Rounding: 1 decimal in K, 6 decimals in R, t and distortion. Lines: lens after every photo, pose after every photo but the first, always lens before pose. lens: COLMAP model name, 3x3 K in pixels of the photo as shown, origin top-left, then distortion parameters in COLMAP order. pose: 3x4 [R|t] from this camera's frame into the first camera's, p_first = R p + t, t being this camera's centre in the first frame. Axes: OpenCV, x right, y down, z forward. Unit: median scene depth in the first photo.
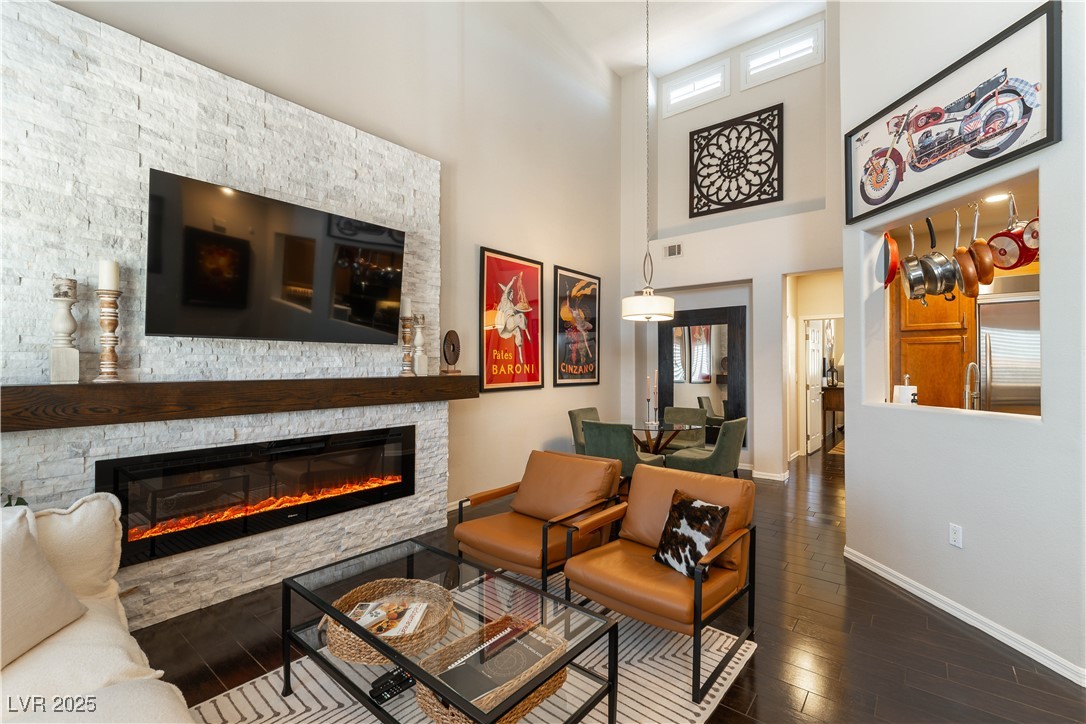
lens RADIAL K [[475.7, 0, 546.0], [0, 475.7, 363.8], [0, 0, 1]] dist [0.001415, -0.000941]
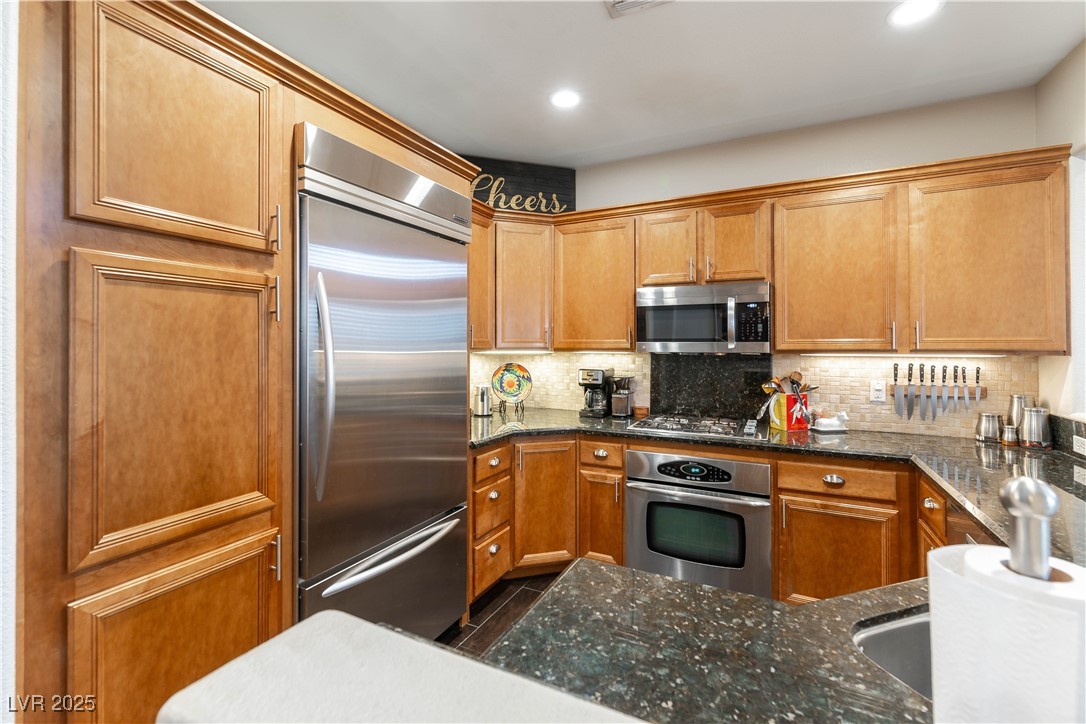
lens RADIAL K [[475.7, 0, 542.7], [0, 475.7, 340.1], [0, 0, 1]] dist [0.001415, -0.000941]
pose [[-0.214288, 0.012742, 0.976688, 0.364116], [-0.004210, 0.999894, -0.013969, -0.005327], [-0.976762, -0.007105, -0.214211, 0.633264]]
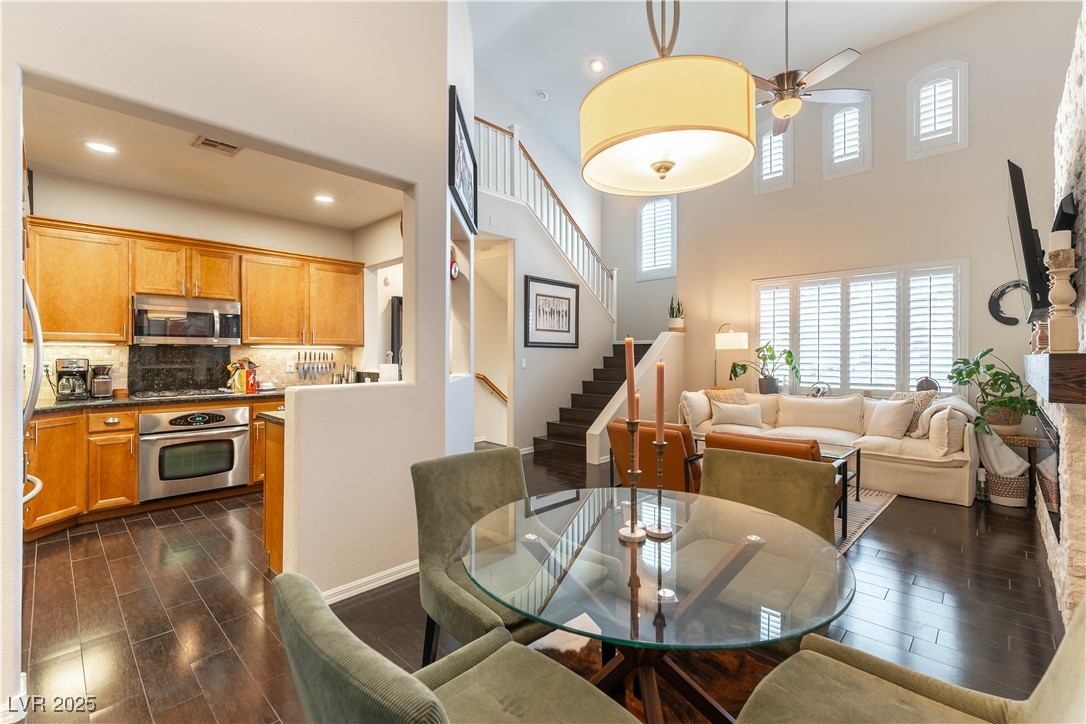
lens RADIAL K [[475.7, 0, 553.1], [0, 475.7, 357.0], [0, 0, 1]] dist [0.001415, -0.000941]
pose [[-0.997372, 0.001327, 0.072437, 0.211105], [0.001411, 0.999998, 0.001101, 0.017516], [-0.072435, 0.001200, -0.997372, 1.030406]]
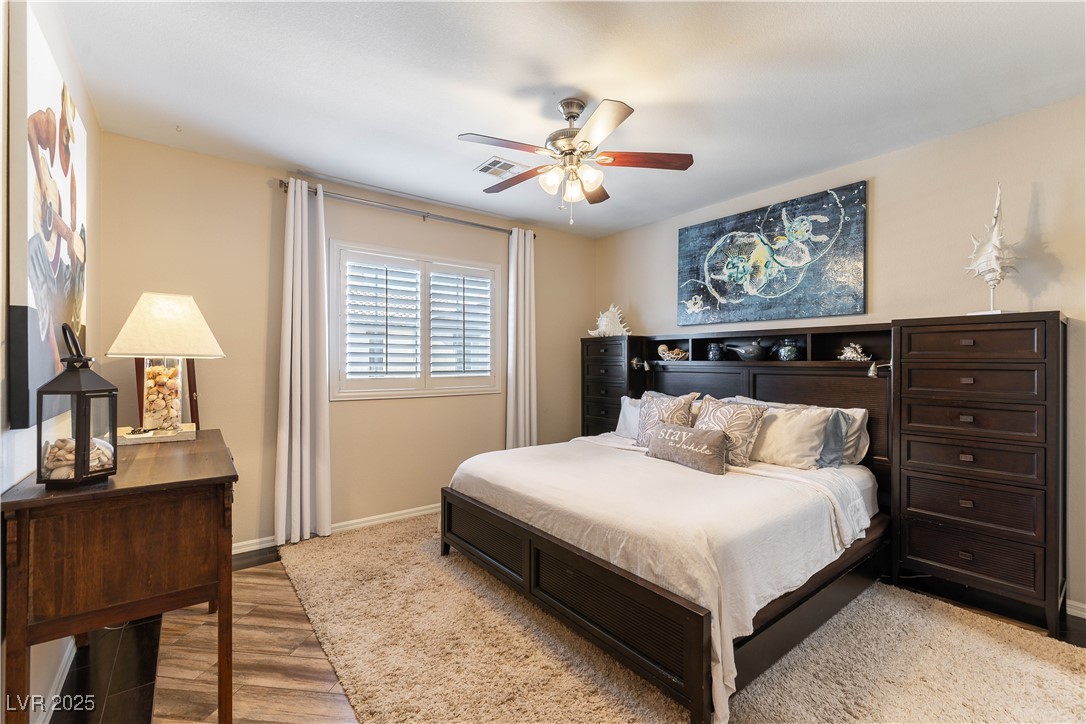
lens RADIAL K [[475.7, 0, 548.9], [0, 475.7, 360.9], [0, 0, 1]] dist [0.001415, -0.000941]
pose [[0.238401, 0.005526, 0.971151, 0.691132], [-0.008747, 0.999955, -0.003543, 0.006950], [-0.971128, -0.007650, 0.238438, 1.155009]]
